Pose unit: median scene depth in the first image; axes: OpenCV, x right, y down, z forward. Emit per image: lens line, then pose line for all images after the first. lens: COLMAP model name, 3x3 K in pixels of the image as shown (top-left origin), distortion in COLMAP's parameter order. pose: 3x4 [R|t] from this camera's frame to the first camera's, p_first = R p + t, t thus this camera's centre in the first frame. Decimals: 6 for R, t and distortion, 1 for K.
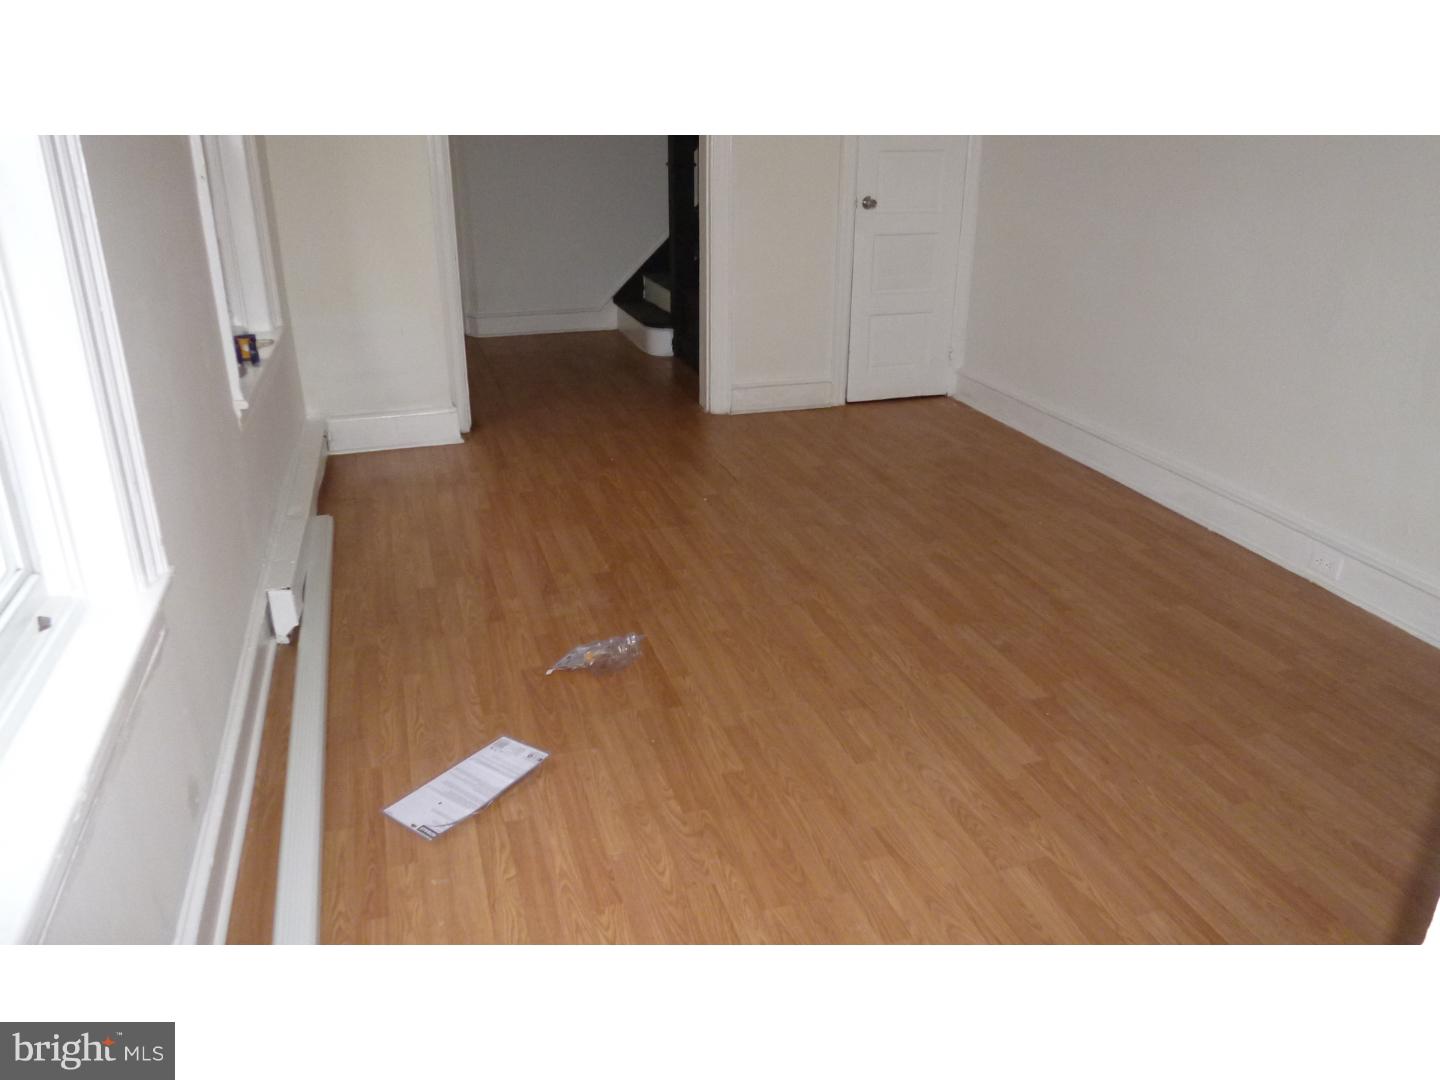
lens RADIAL K [[1047.6, 0, 721.7], [0, 1047.6, 542.0], [0, 0, 1]] dist [-0.059668, 0.023275]
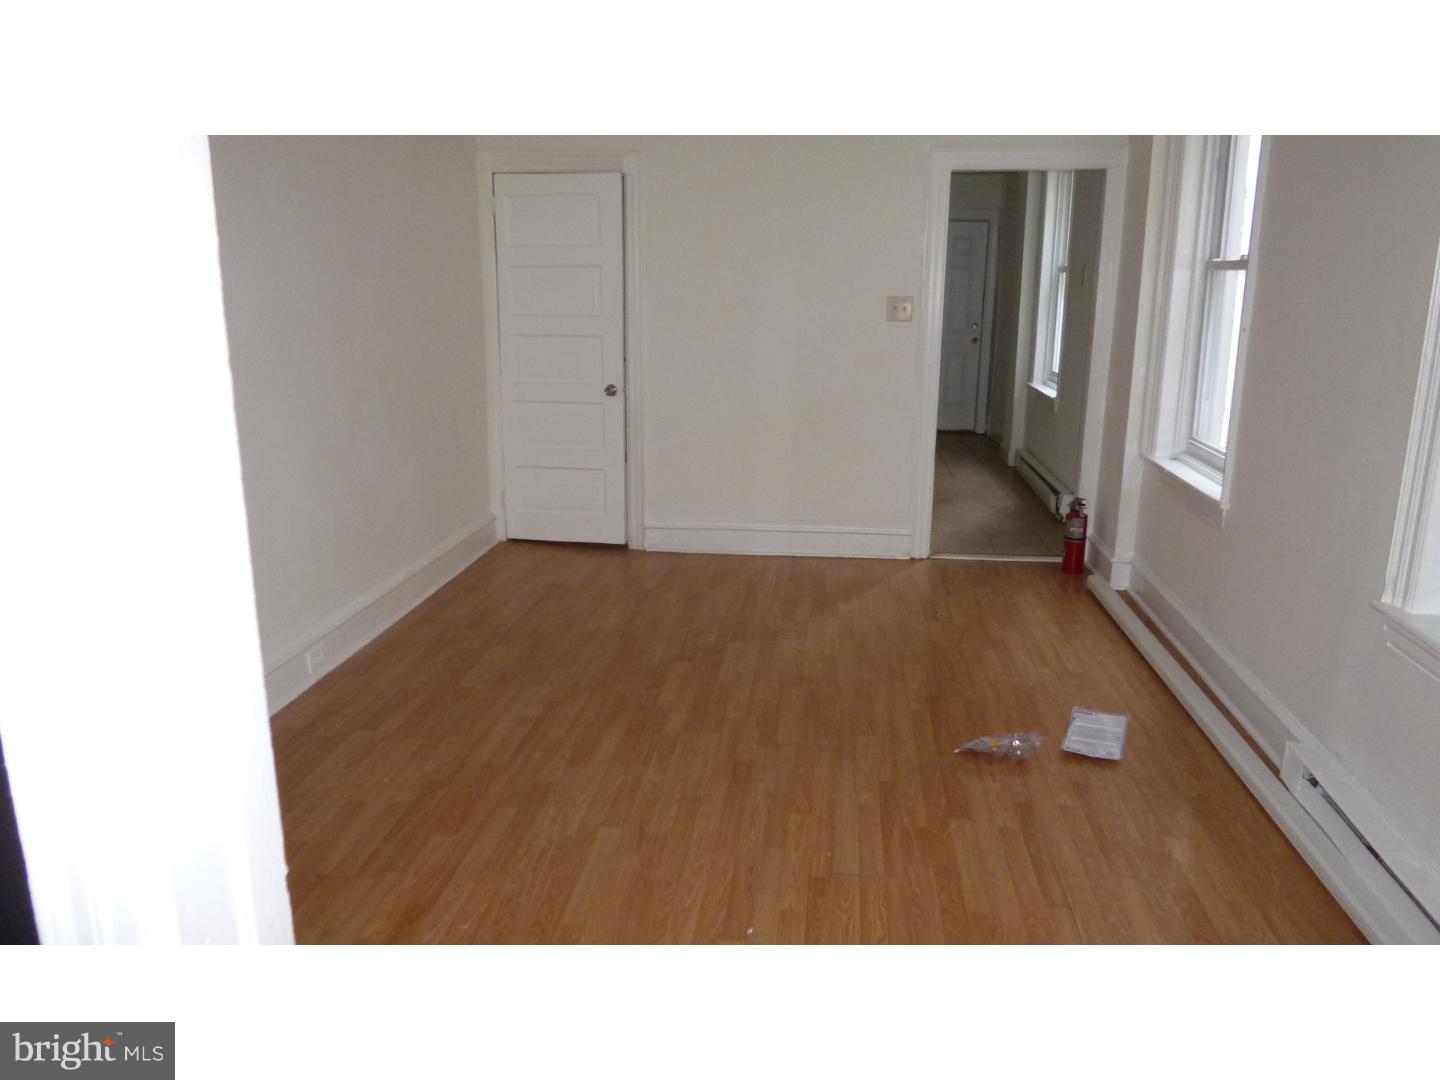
lens RADIAL K [[1047.6, 0, 720.8], [0, 1047.6, 536.3], [0, 0, 1]] dist [-0.059668, 0.023275]
pose [[-0.911172, -0.111914, 0.396535, -0.257641], [0.147729, 0.809681, 0.567973, -0.688739], [-0.384631, 0.576101, -0.721226, 1.628626]]
